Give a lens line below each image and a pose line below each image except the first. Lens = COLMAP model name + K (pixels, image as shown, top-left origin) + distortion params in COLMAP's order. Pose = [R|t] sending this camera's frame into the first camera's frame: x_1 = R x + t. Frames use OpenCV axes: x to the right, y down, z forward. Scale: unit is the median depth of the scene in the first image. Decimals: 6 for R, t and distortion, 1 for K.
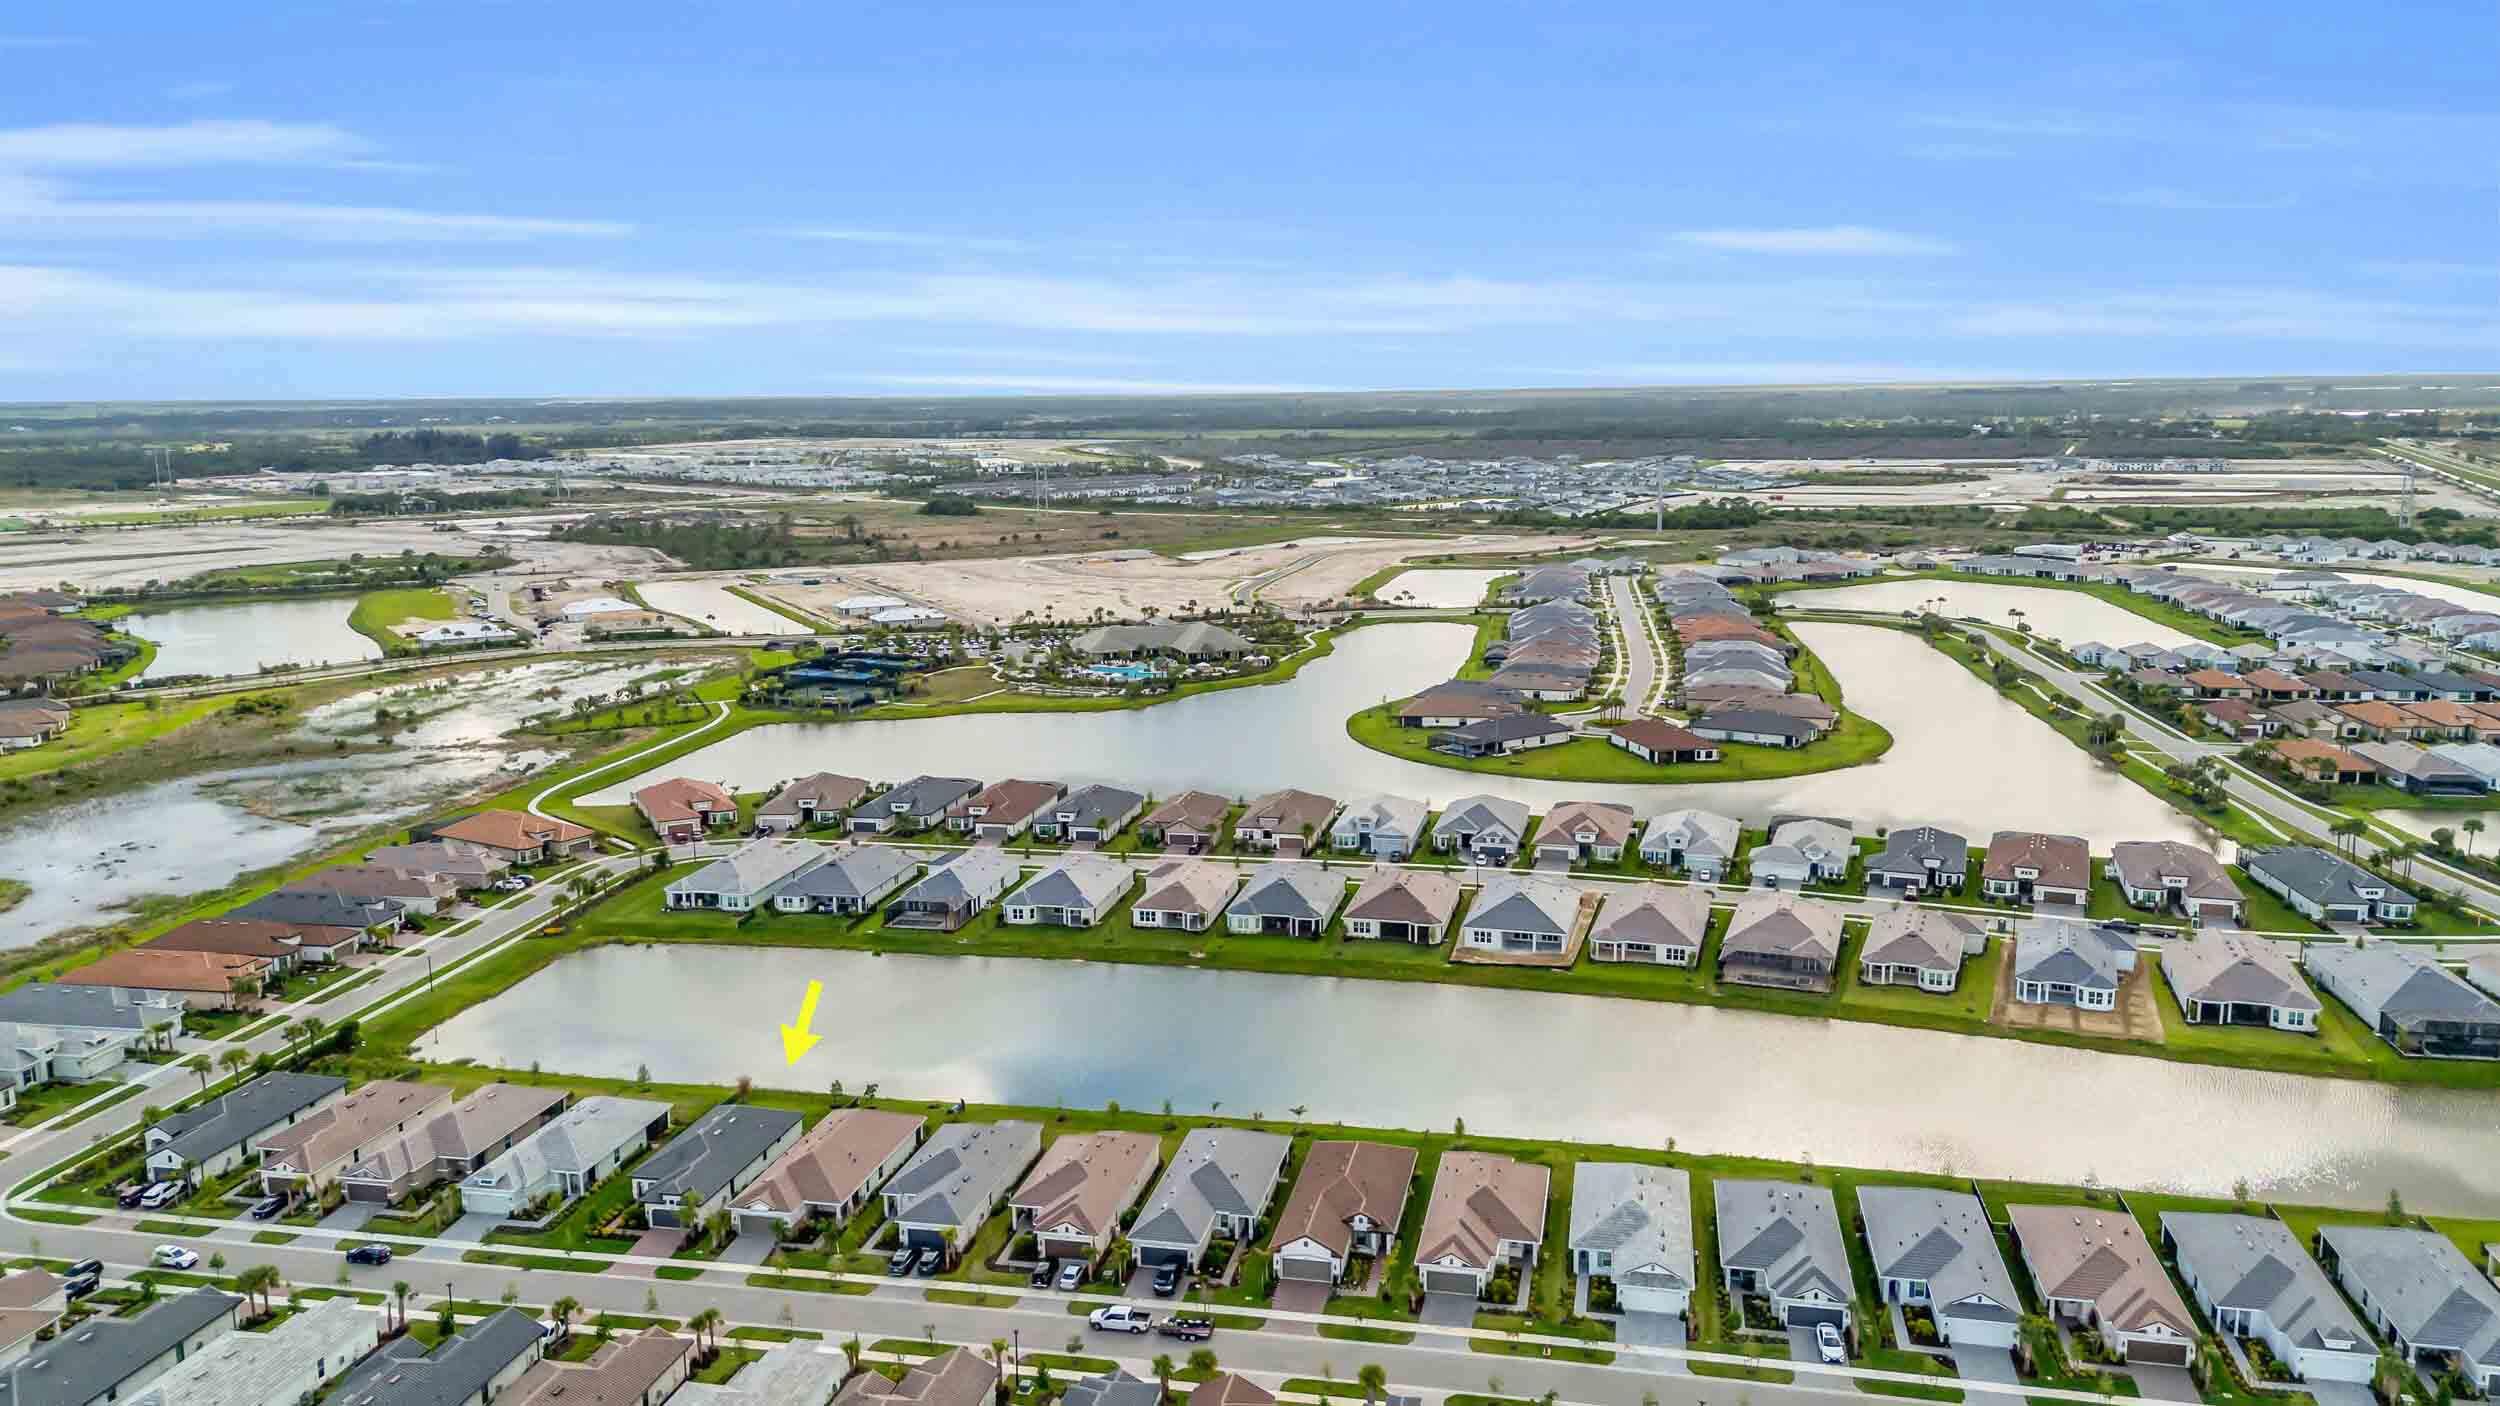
lens RADIAL K [[1838.5, 0, 1250.0], [0, 1838.5, 703.0], [0, 0, 1]] dist [0.103620, -0.126230]
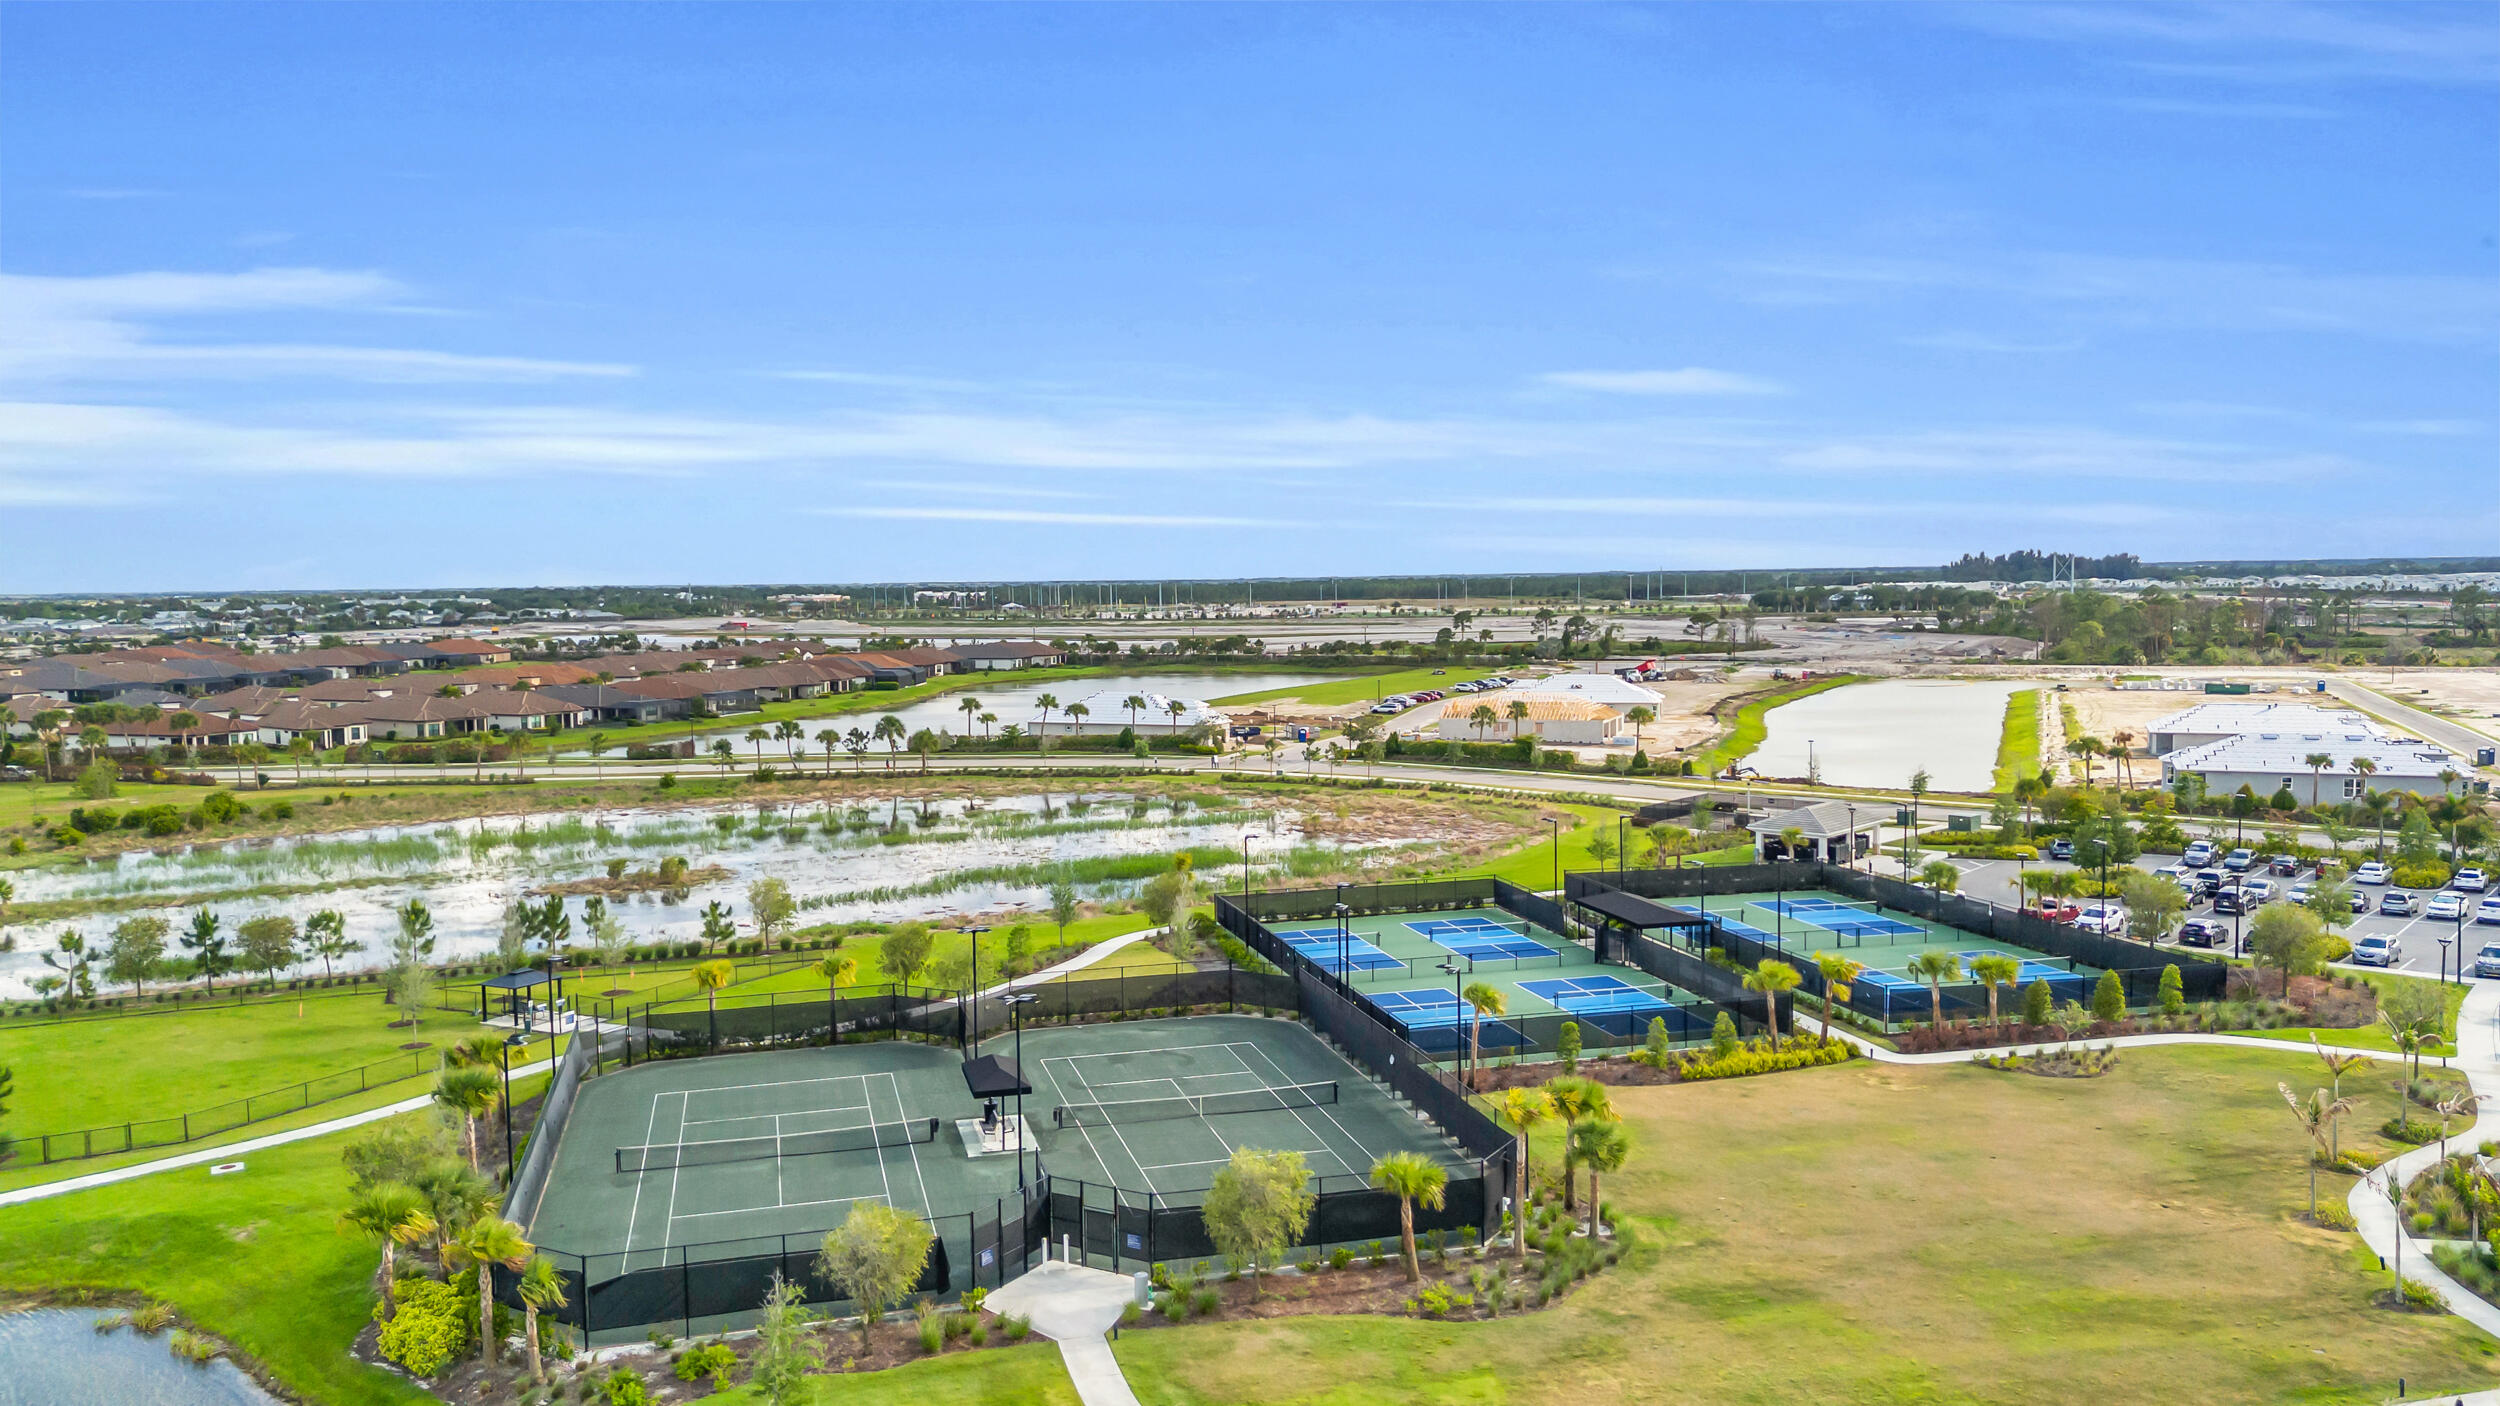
lens RADIAL K [[1838.5, 0, 1250.0], [0, 1838.5, 703.0], [0, 0, 1]] dist [0.103620, -0.126230]
pose [[0.642446, 0.053092, -0.764489, -0.148008], [-0.121896, 0.991976, -0.033546, -0.054136], [0.756574, 0.114740, 0.643763, 1.385888]]
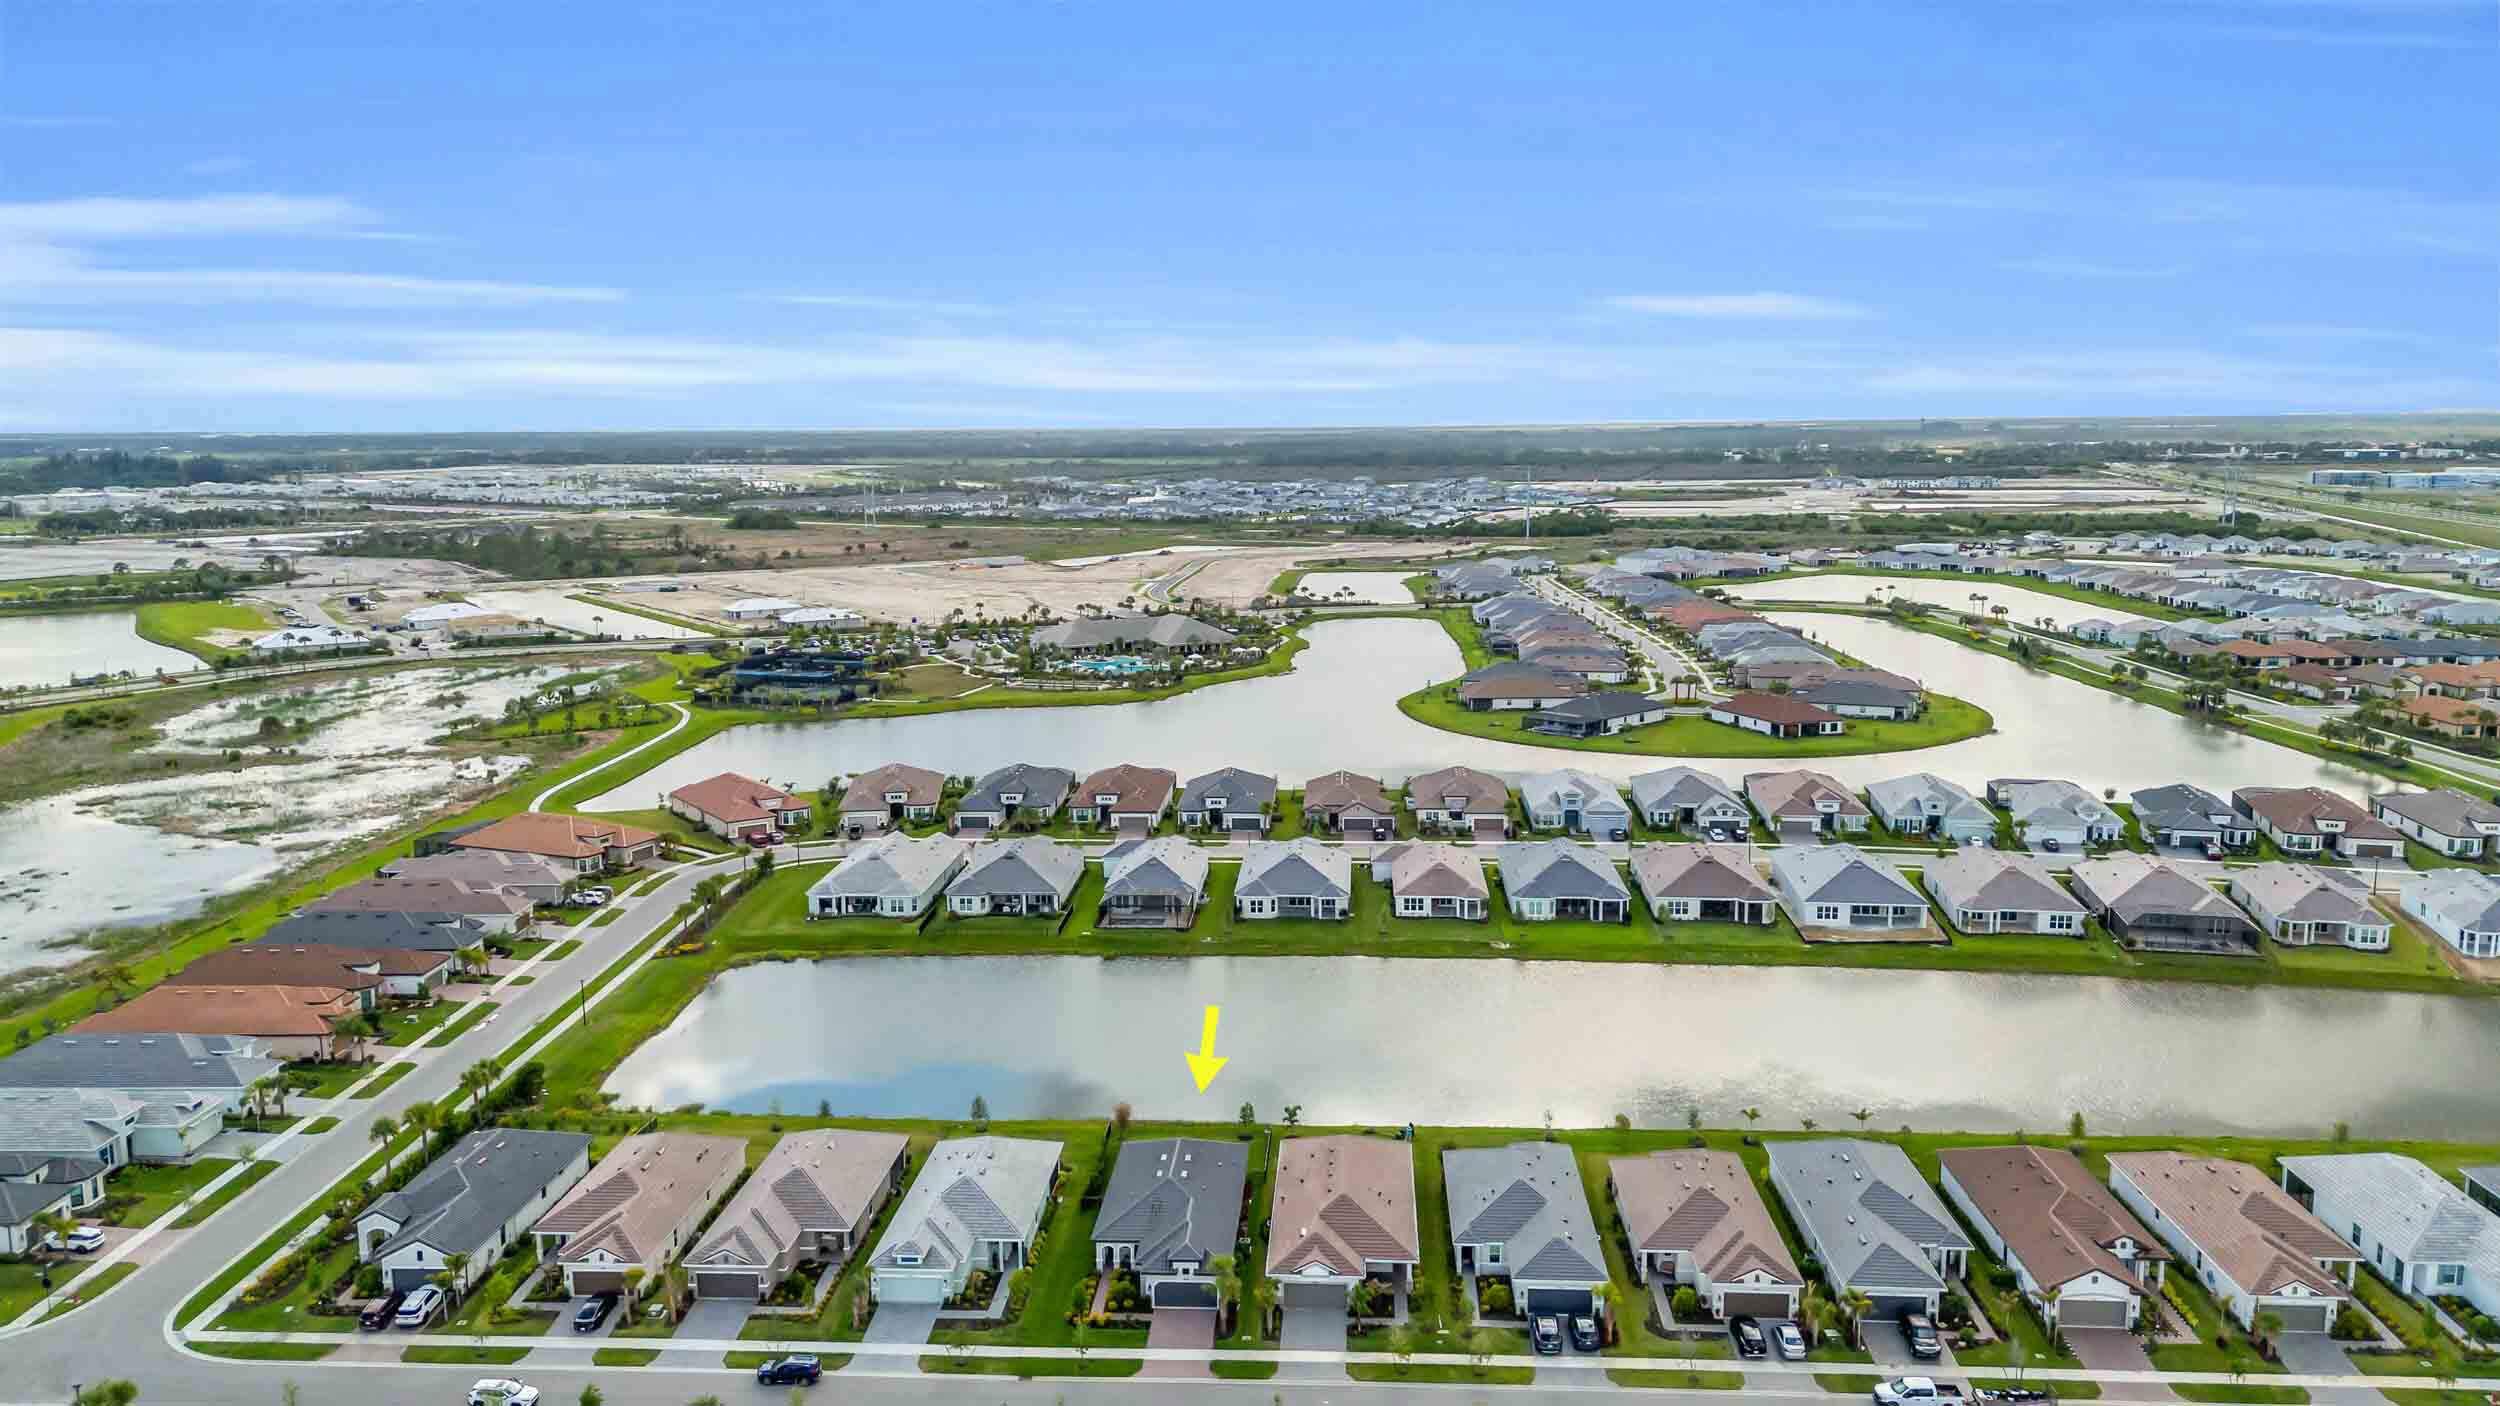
lens RADIAL K [[1838.5, 0, 1250.0], [0, 1838.5, 703.0], [0, 0, 1]] dist [0.103620, -0.126230]
pose [[0.988919, -0.019385, 0.147184, -0.218750], [0.022434, 0.999566, -0.019085, 0.033199], [-0.146750, 0.022176, 0.988925, 0.151672]]
